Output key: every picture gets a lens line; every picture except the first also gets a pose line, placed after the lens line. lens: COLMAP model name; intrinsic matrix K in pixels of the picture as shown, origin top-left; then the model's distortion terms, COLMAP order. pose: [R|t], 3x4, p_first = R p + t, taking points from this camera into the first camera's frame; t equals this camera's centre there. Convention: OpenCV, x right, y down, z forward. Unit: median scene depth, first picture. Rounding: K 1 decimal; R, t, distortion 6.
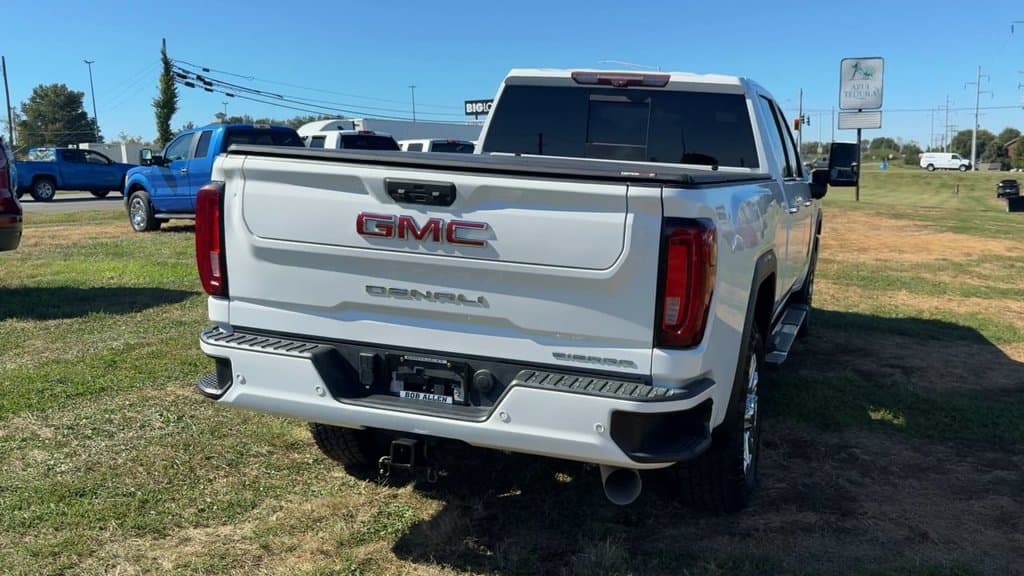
lens RADIAL K [[887.5, 0, 612.8], [0, 887.5, 286.3], [0, 0, 1]] dist [0.093050, -0.157583]
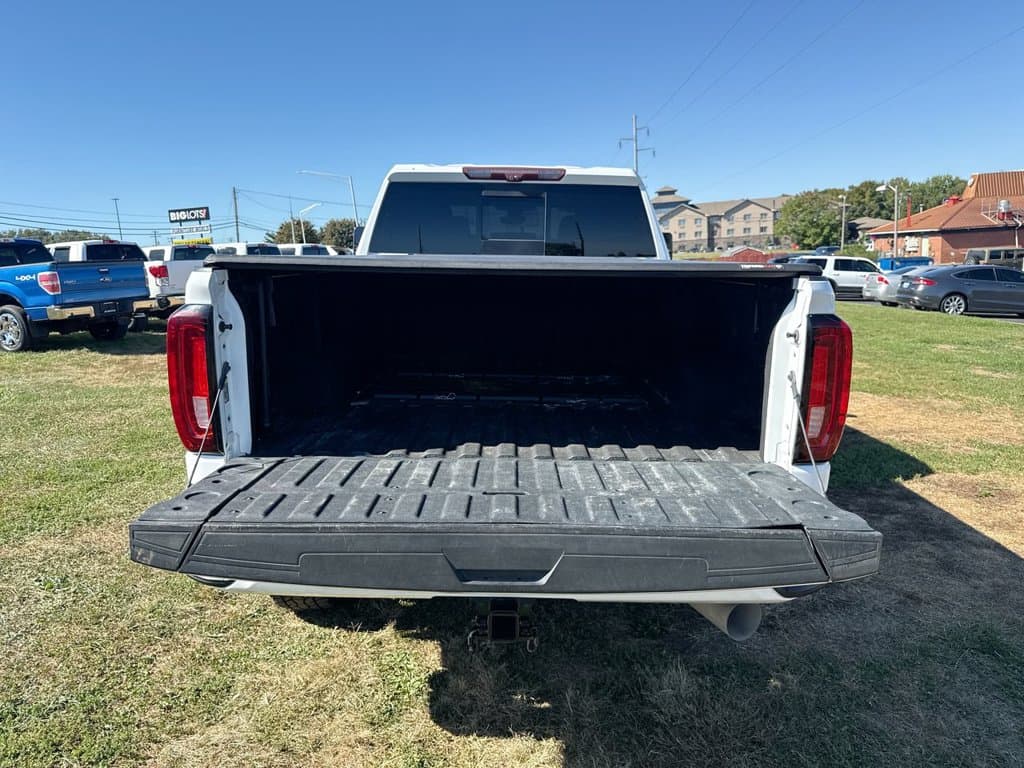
lens RADIAL K [[725.3, 0, 509.5], [0, 725.3, 382.7], [0, 0, 1]] dist [0.025910, -0.032315]
pose [[0.962474, -0.086837, 0.257104, -0.266365], [0.077775, 0.995944, 0.045229, -0.044216], [-0.259989, -0.023535, 0.965325, 0.254652]]
